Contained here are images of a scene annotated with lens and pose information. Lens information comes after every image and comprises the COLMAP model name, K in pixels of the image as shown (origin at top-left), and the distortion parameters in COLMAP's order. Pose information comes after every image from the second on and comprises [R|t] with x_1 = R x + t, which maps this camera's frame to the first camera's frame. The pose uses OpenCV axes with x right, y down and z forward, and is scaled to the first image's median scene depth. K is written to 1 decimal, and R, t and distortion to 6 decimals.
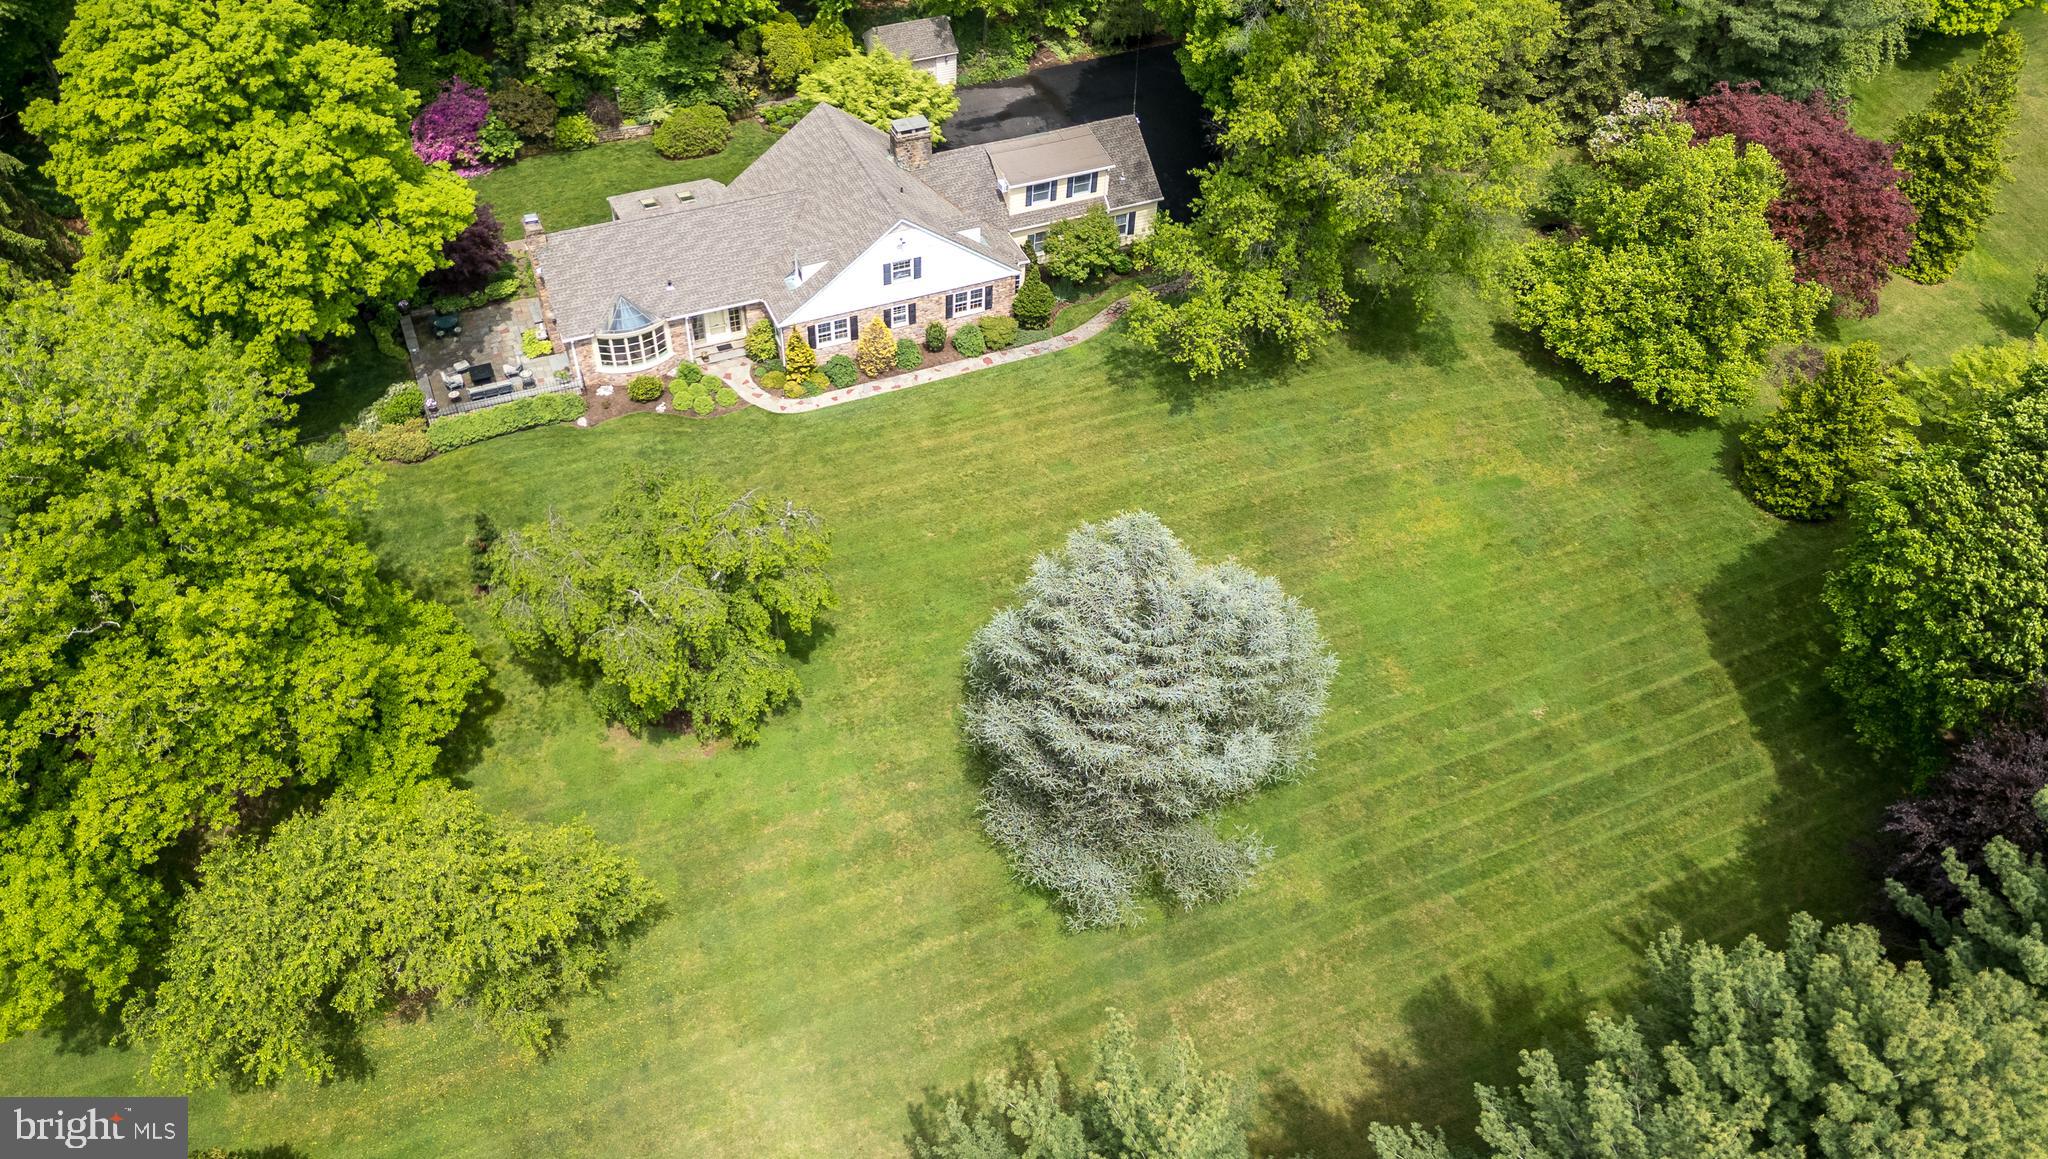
lens RADIAL K [[1543.4, 0, 1024.0], [0, 1543.4, 579.5], [0, 0, 1]] dist [0.083871, -0.001293]
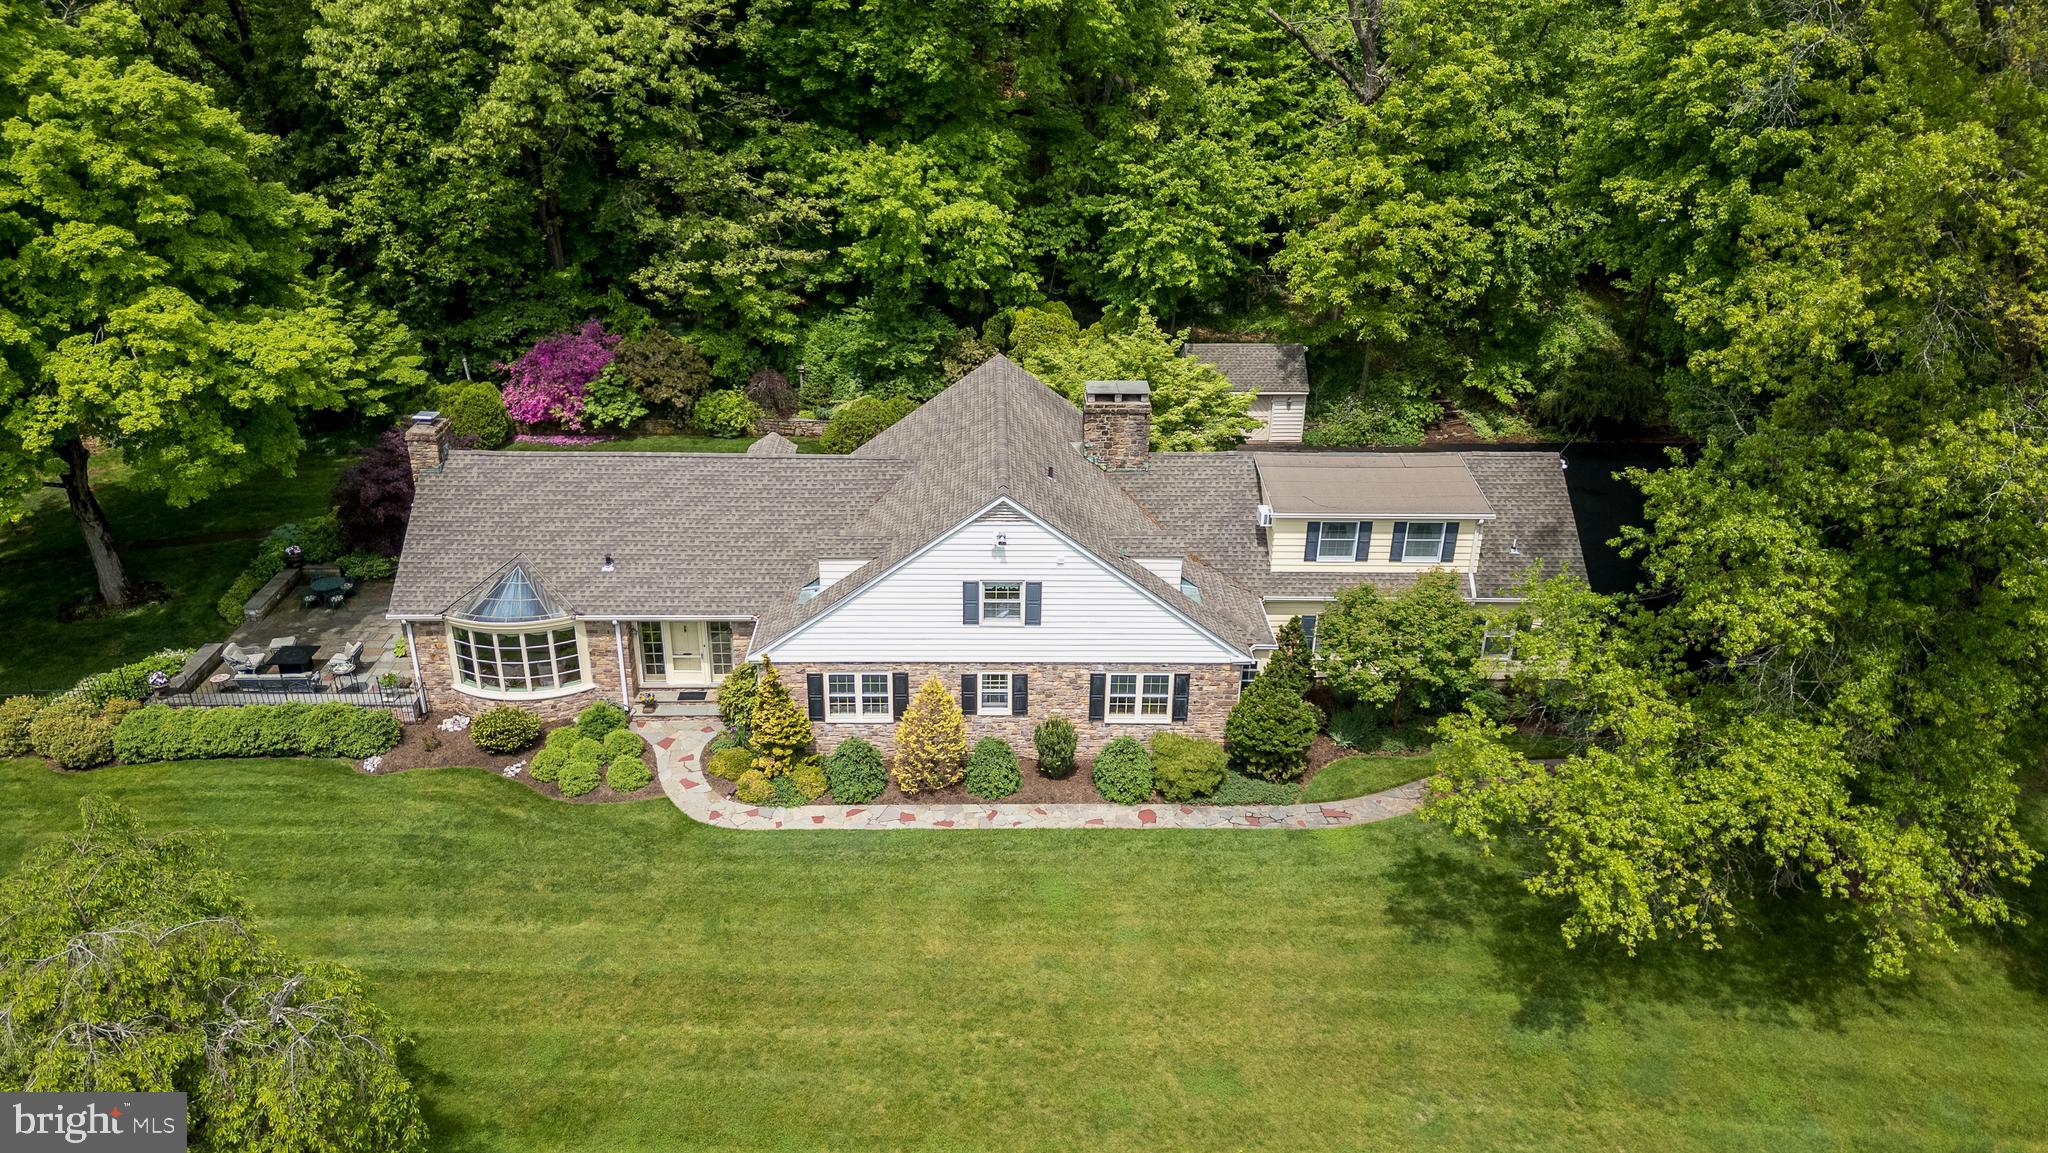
lens RADIAL K [[1438.2, 0, 1024.2], [0, 1438.2, 566.4], [0, 0, 1]] dist [0.083447, -0.082712]
pose [[0.921049, 0.139705, -0.363525, 0.097263], [-0.261012, 0.914214, -0.309977, -0.062395], [0.289034, 0.380389, 0.878501, 0.561719]]
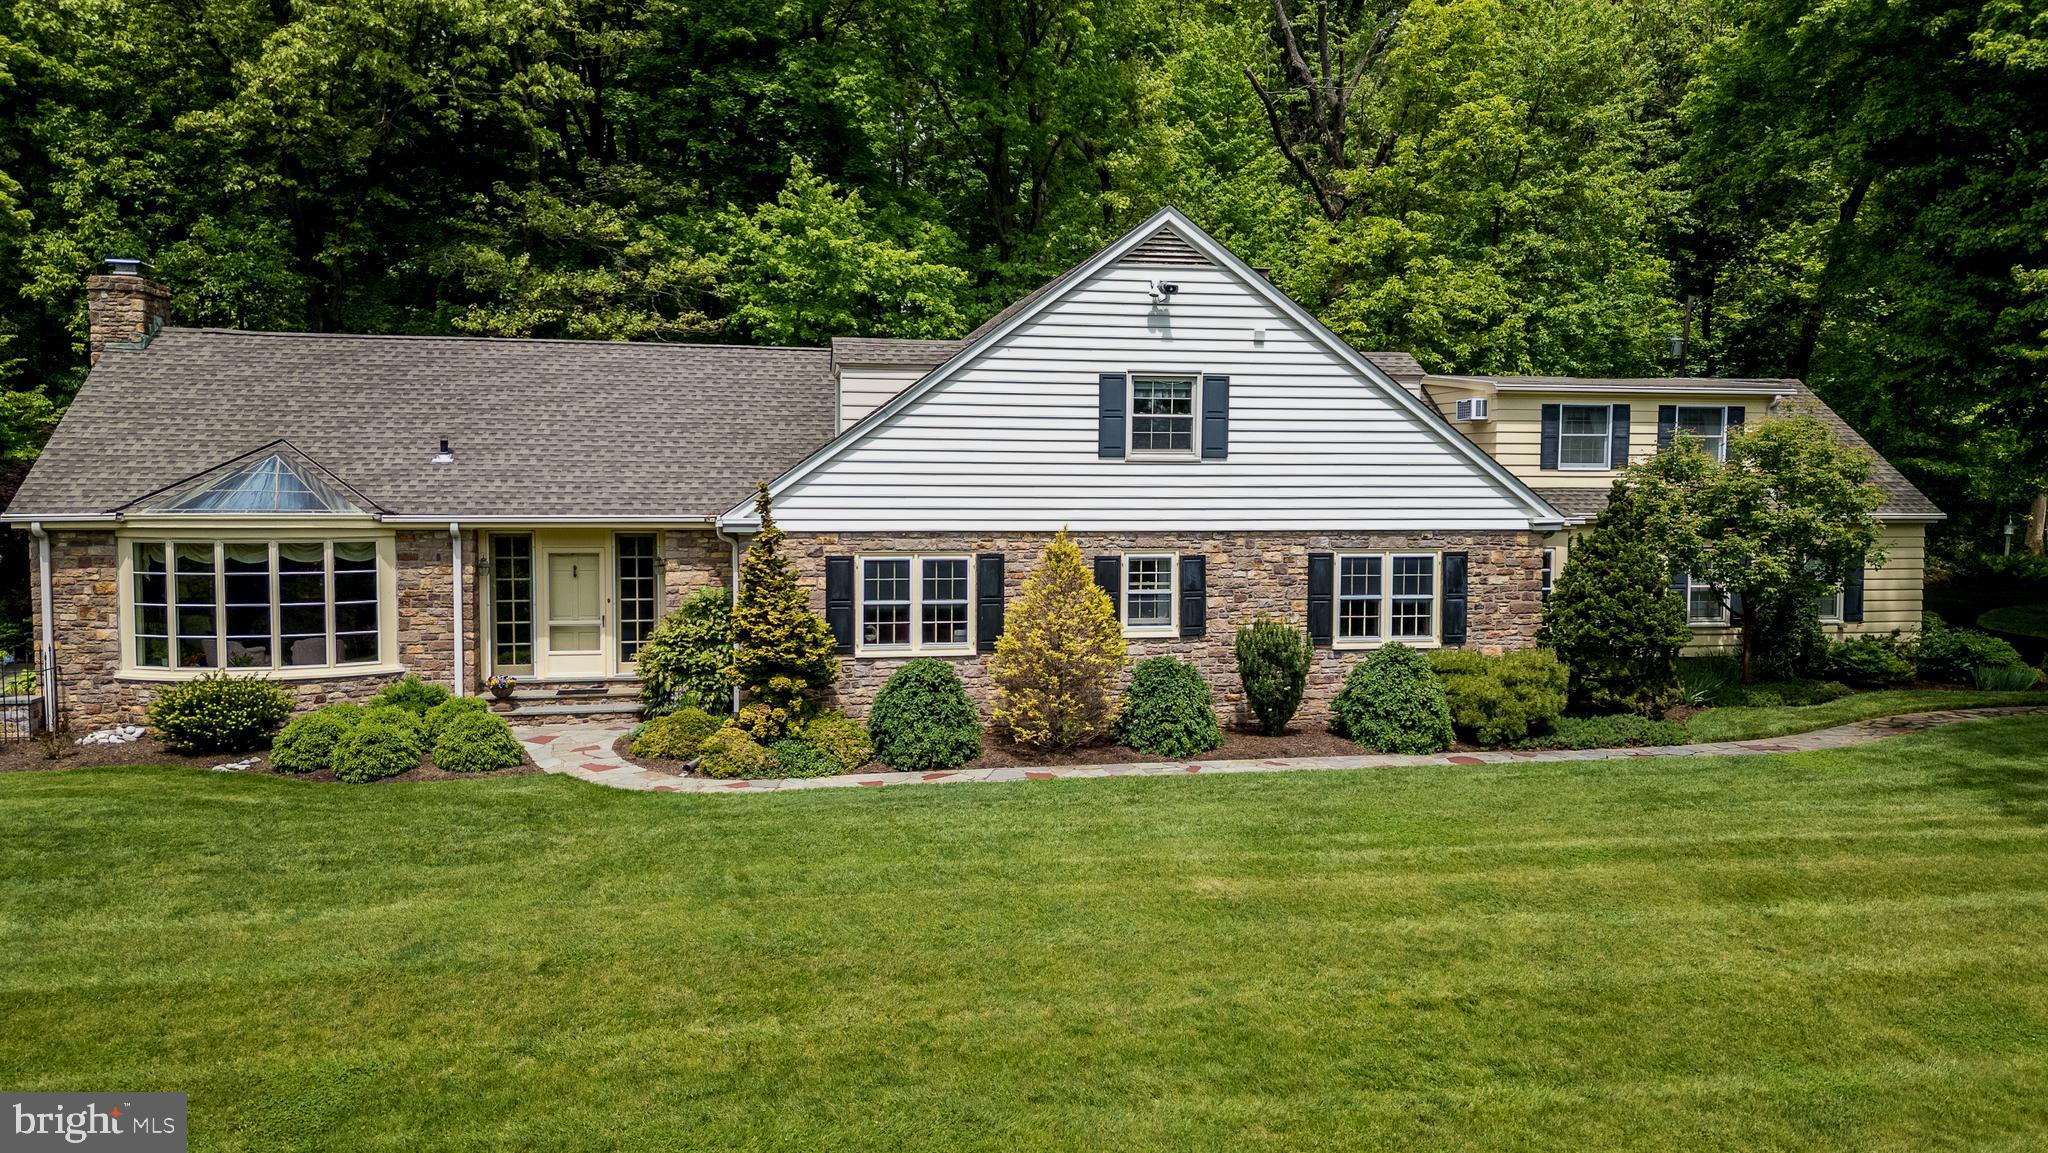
lens RADIAL K [[1457.2, 0, 1024.0], [0, 1457.2, 576.5], [0, 0, 1]] dist [0.039191, -0.004920]
pose [[0.973997, -0.021617, -0.225527, -0.040719], [-0.134995, 0.744063, -0.654329, 0.013083], [0.181951, 0.667759, 0.721797, 0.787982]]
